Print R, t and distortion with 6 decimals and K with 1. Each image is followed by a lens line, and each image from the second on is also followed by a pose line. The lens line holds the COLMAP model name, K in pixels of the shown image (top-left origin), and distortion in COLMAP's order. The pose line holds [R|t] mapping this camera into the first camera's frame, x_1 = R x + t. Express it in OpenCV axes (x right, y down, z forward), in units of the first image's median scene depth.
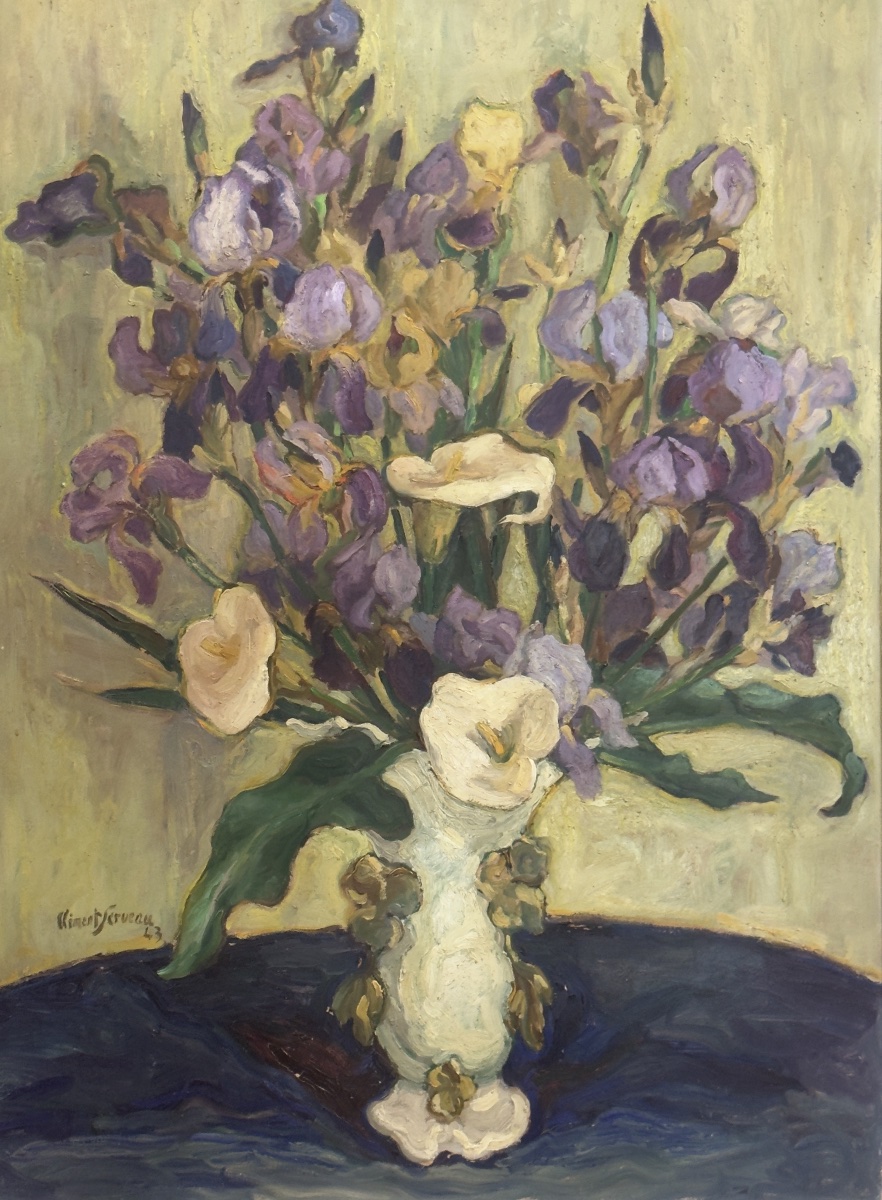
lens RADIAL K [[2371.6, 0, 442.5], [0, 2371.6, 600.5], [0, 0, 1]] dist [0.241714, 0.000000]
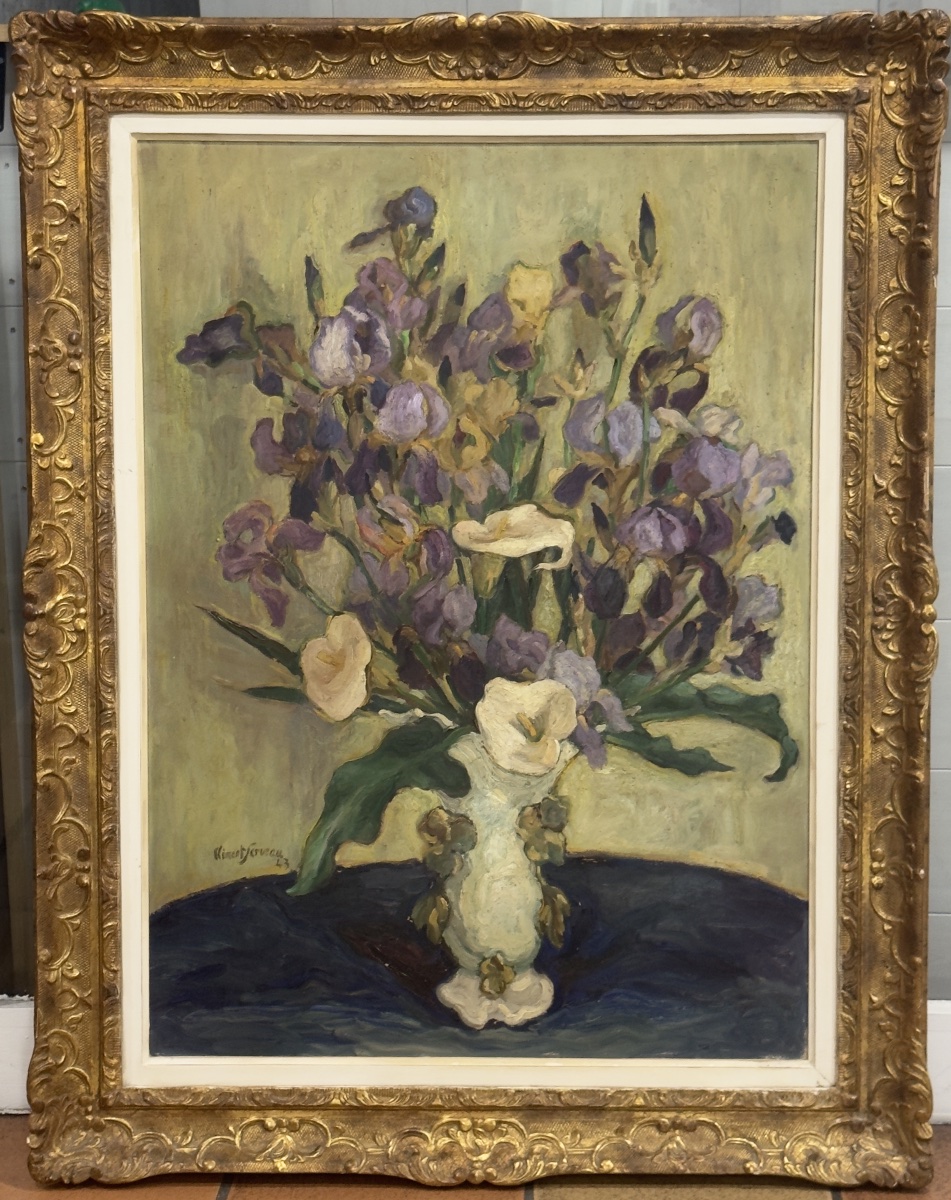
lens RADIAL K [[2413.7, 0, 474.2], [0, 2413.7, 600.0], [0, 0, 1]] dist [0.290506, 0.000000]
pose [[0.999988, 0.004420, 0.002226, -0.013786], [-0.004533, 0.998548, 0.053676, -0.089681], [-0.001986, -0.053685, 0.998556, -0.399389]]
